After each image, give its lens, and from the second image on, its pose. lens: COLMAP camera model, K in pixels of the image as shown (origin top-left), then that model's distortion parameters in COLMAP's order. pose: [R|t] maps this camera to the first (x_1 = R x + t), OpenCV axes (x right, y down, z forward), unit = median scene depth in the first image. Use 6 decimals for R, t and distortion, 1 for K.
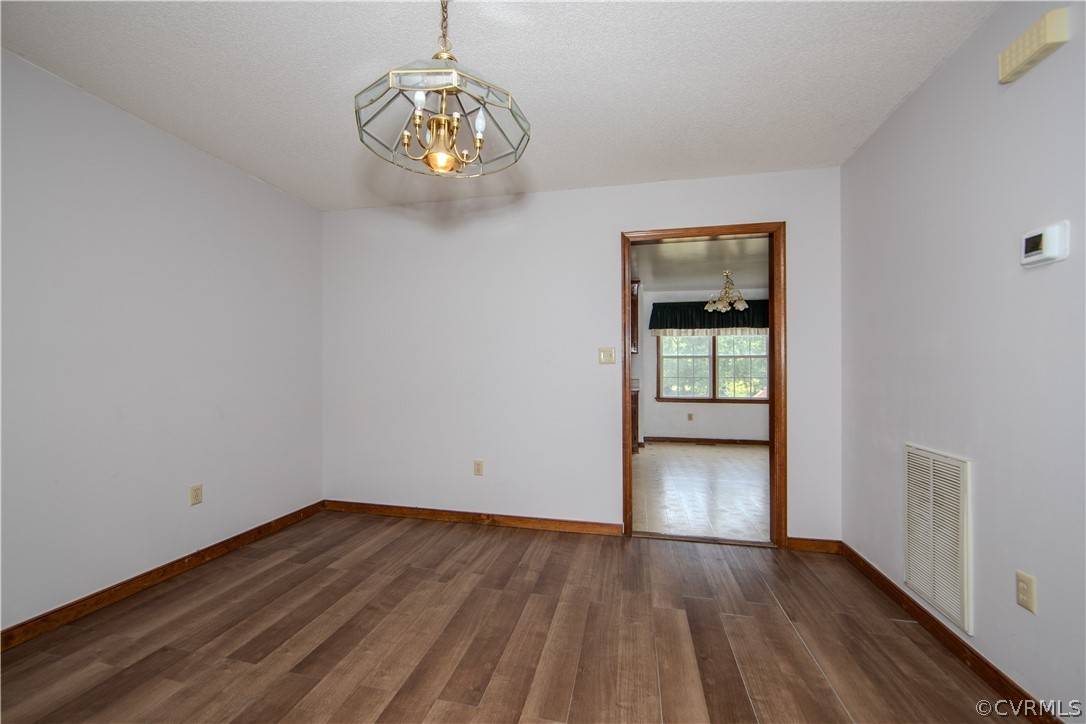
lens RADIAL K [[415.9, 0, 528.9], [0, 415.9, 376.0], [0, 0, 1]] dist [-0.000025, -0.000029]
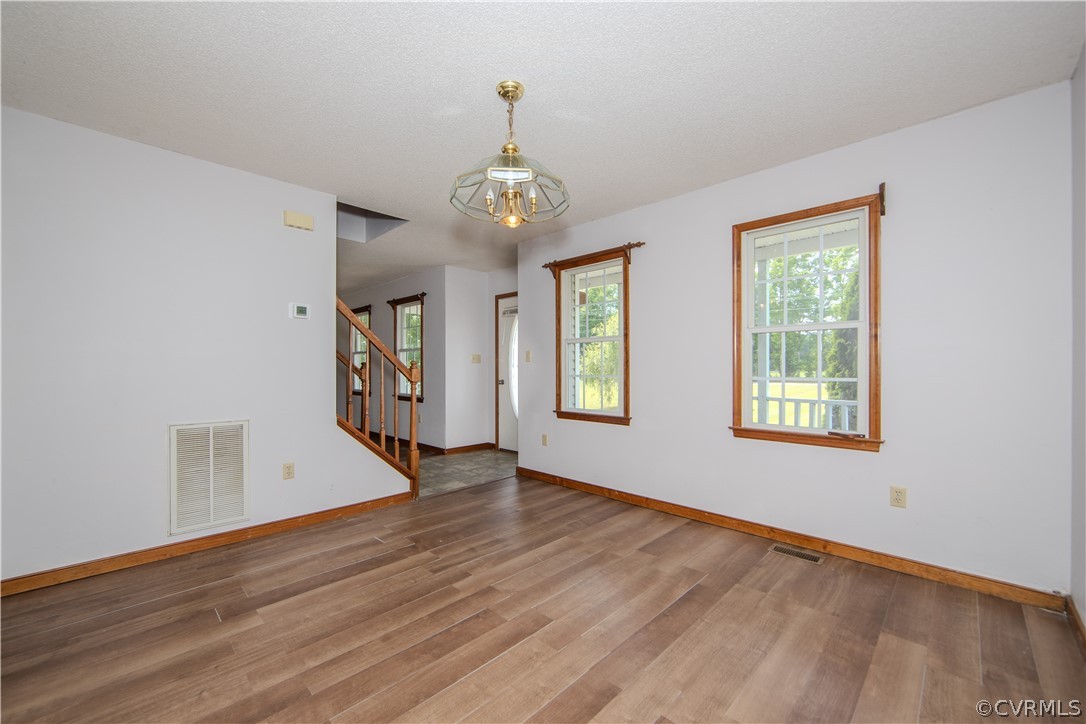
lens RADIAL K [[435.6, 0, 540.3], [0, 435.6, 366.4], [0, 0, 1]] dist [-0.003210, -0.000300]
pose [[-0.848319, 0.002525, 0.529479, -0.908393], [0.006182, 0.999968, 0.005136, -0.015660], [-0.529449, 0.007630, -0.848307, 1.854025]]
